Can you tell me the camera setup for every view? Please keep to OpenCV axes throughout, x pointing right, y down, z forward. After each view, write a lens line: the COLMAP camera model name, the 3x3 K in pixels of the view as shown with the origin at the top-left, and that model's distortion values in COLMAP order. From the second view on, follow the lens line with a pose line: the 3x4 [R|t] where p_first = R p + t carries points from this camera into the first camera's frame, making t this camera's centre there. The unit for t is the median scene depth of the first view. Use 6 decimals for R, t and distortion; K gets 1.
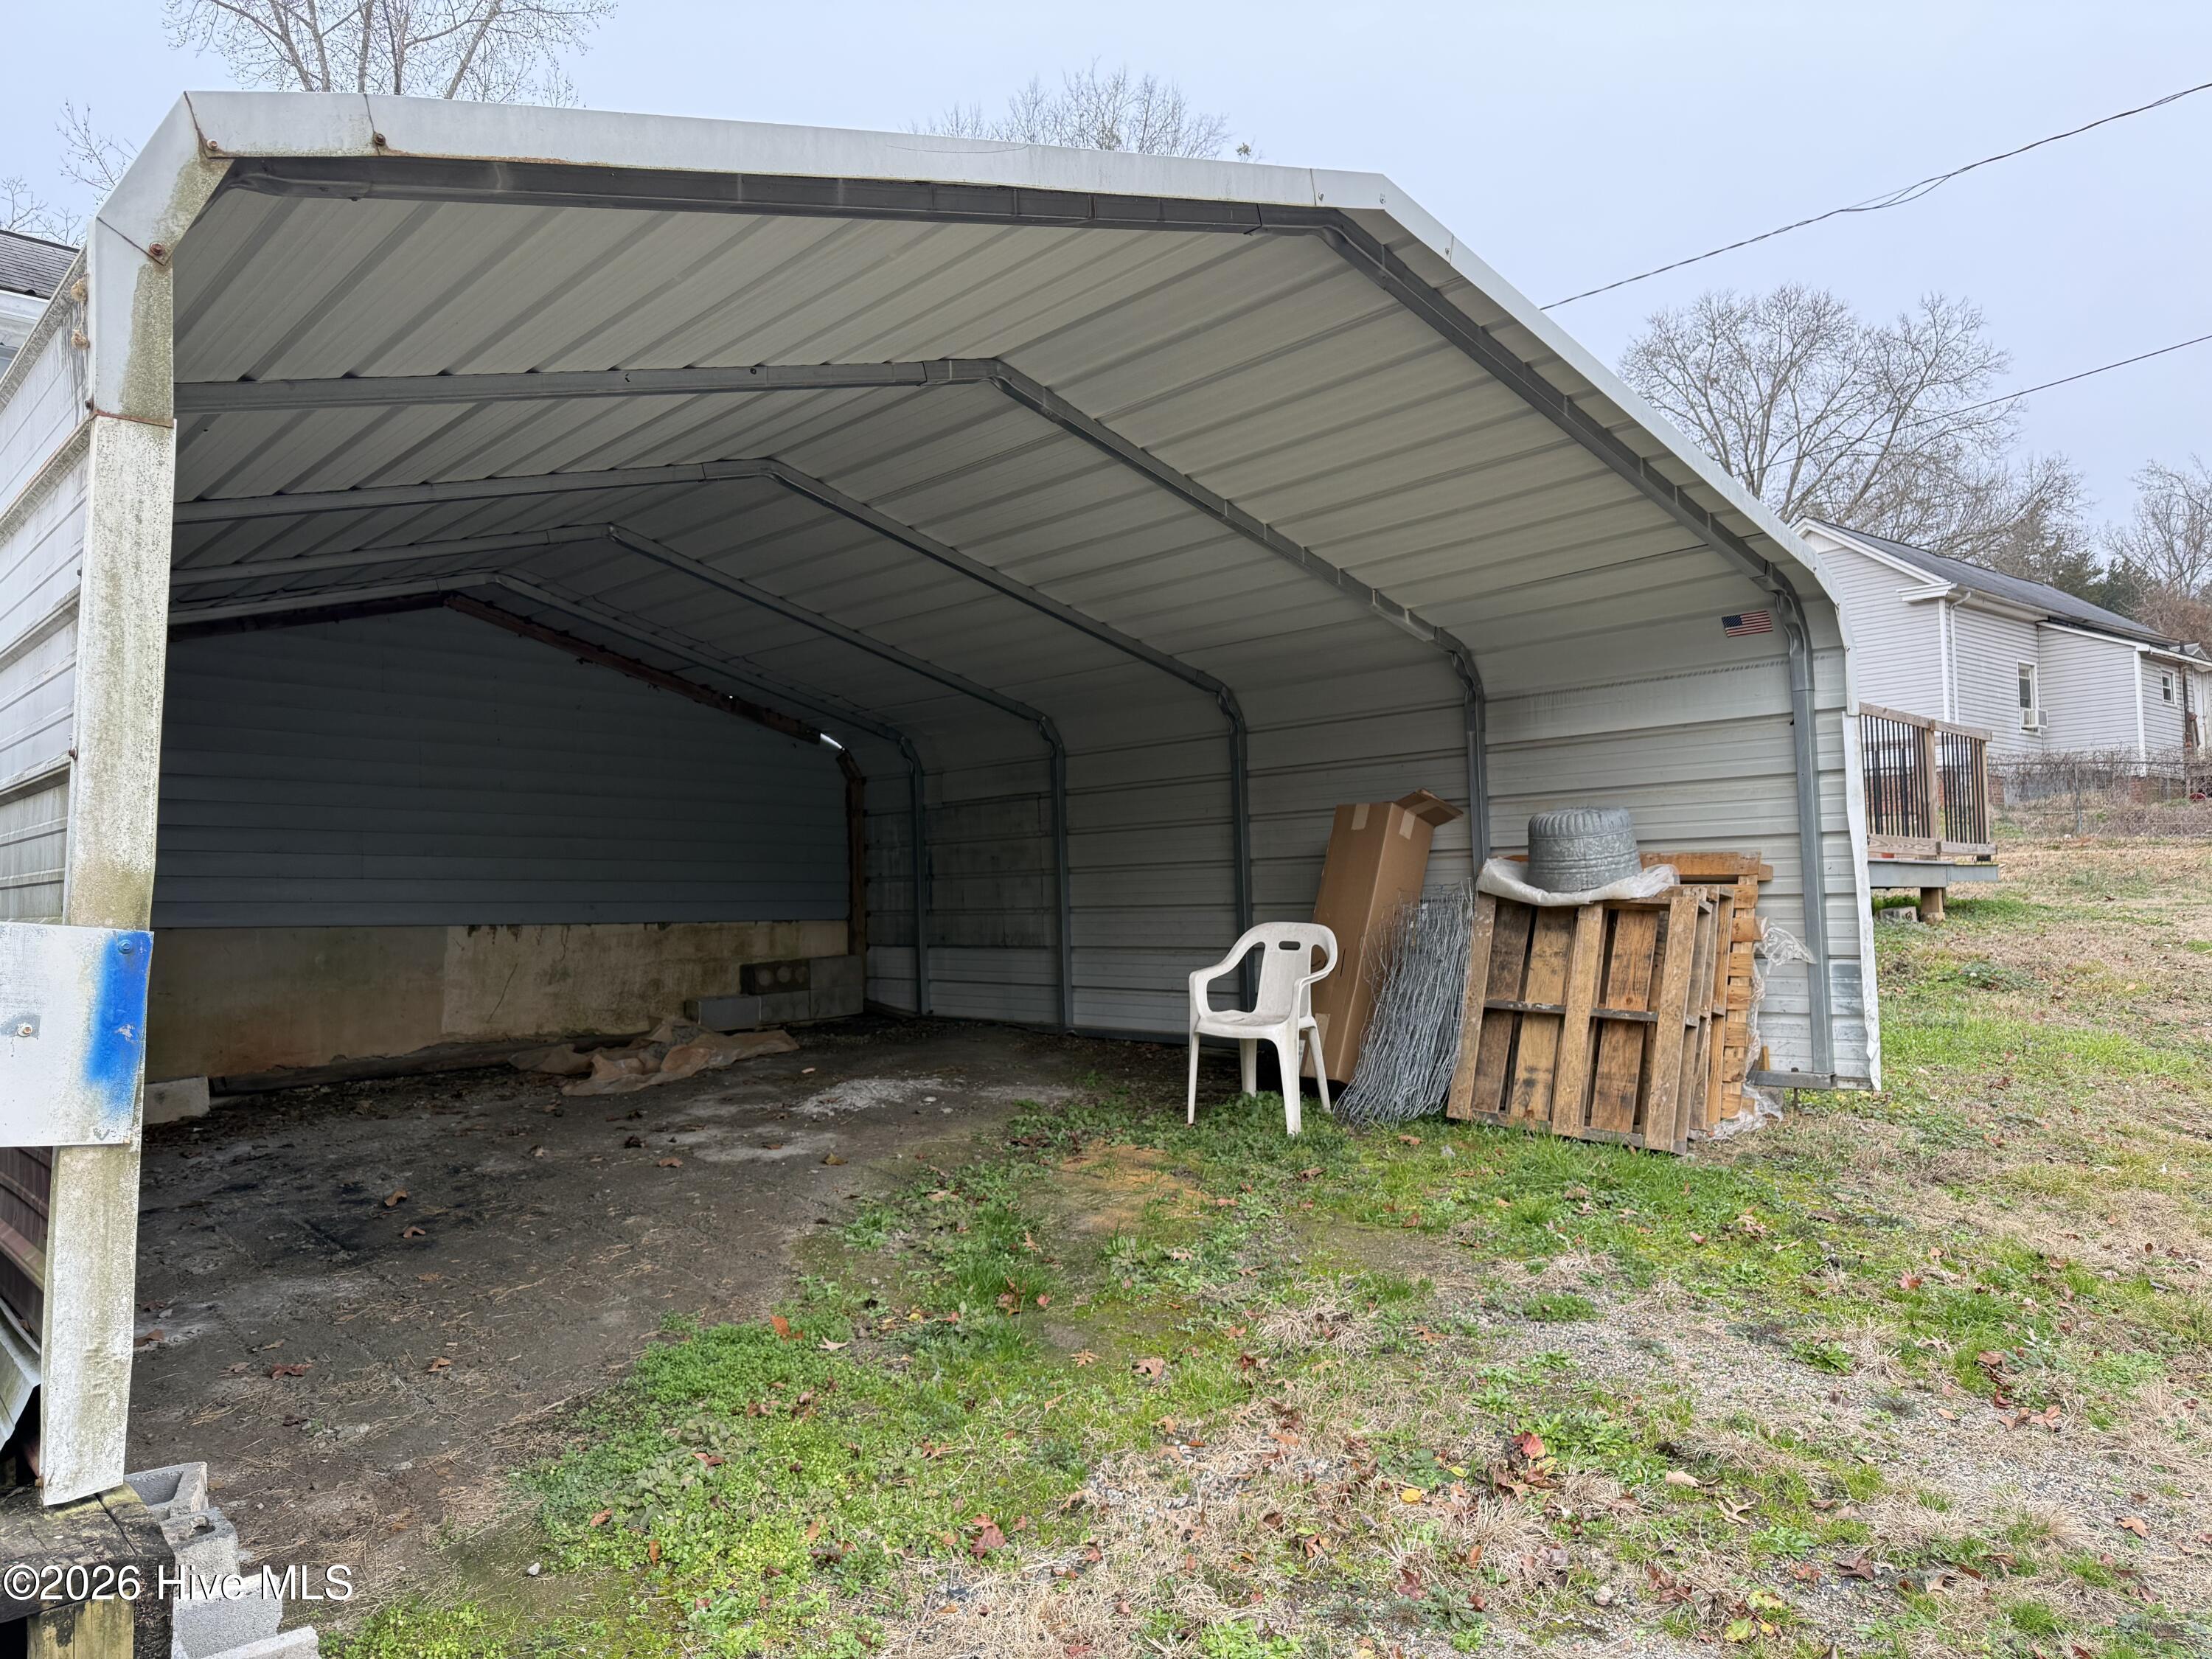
lens RADIAL K [[1560.1, 0, 1096.1], [0, 1560.1, 836.8], [0, 0, 1]] dist [0.028469, -0.033930]
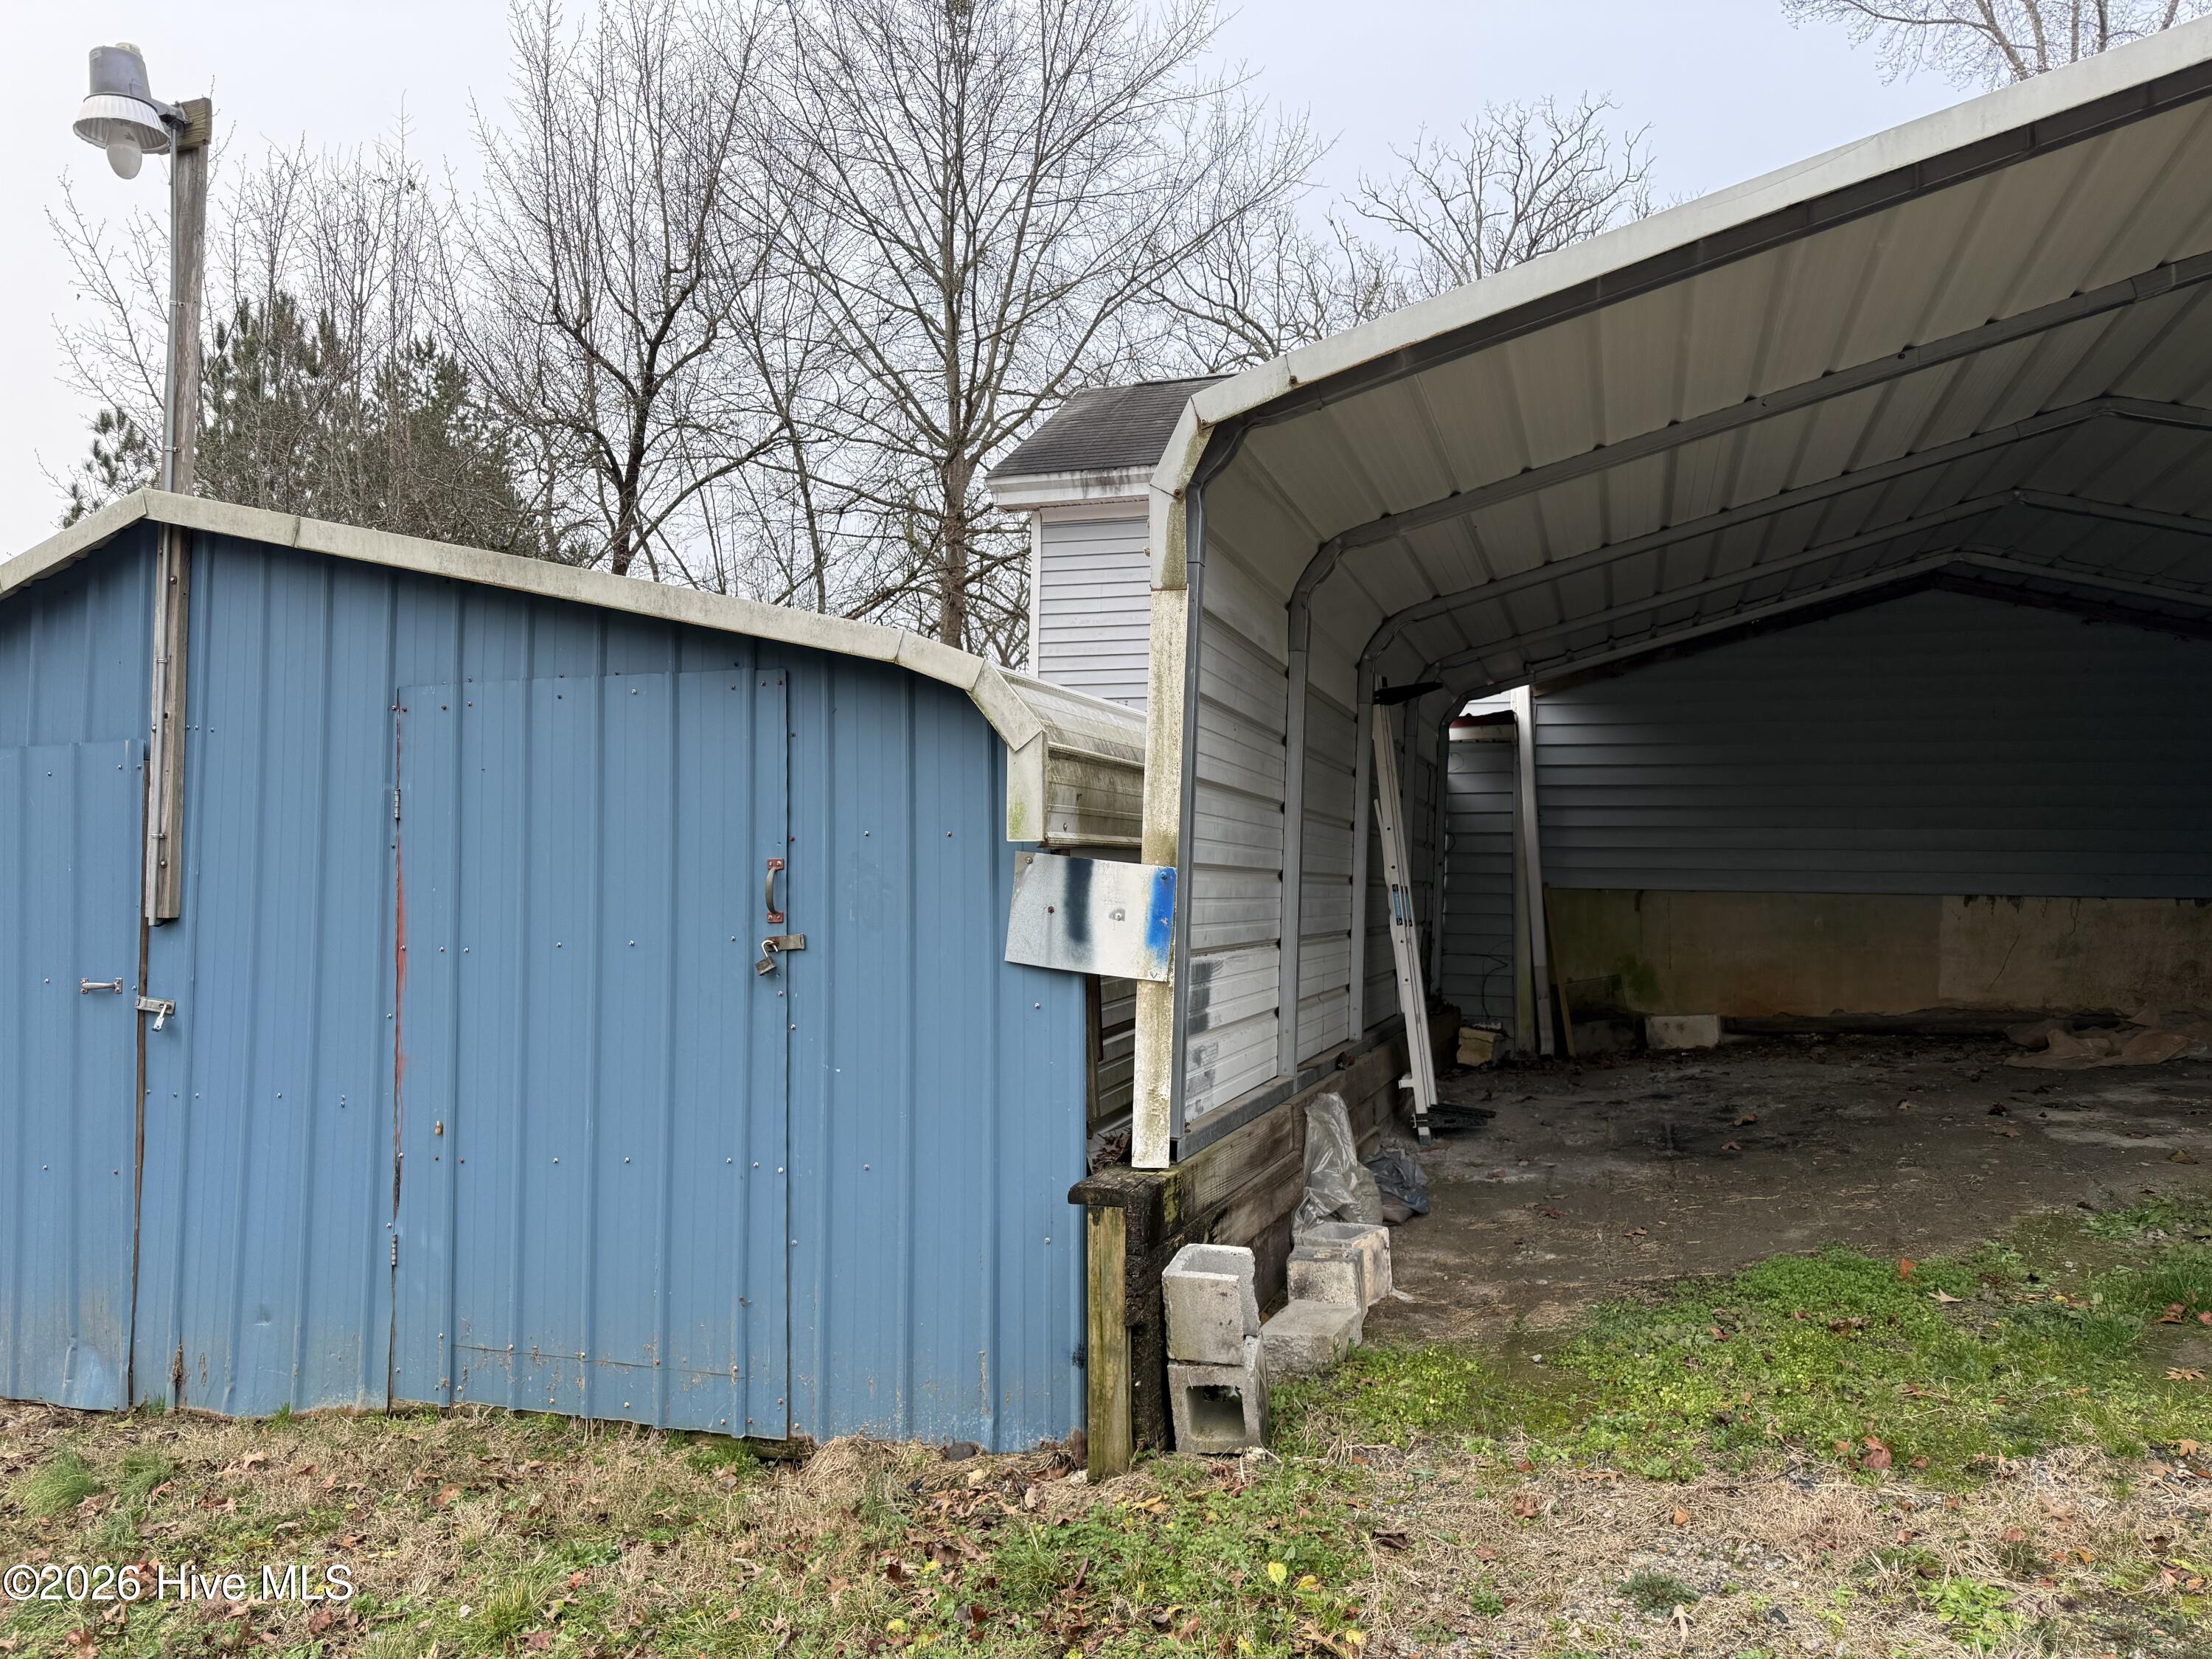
lens RADIAL K [[1560.1, 0, 1096.1], [0, 1560.1, 836.8], [0, 0, 1]] dist [0.028469, -0.033930]
pose [[0.466260, -0.011169, -0.884577, 0.512720], [0.022648, 0.999743, -0.000686, 0.012294], [0.884358, -0.019714, 0.466393, 0.037227]]
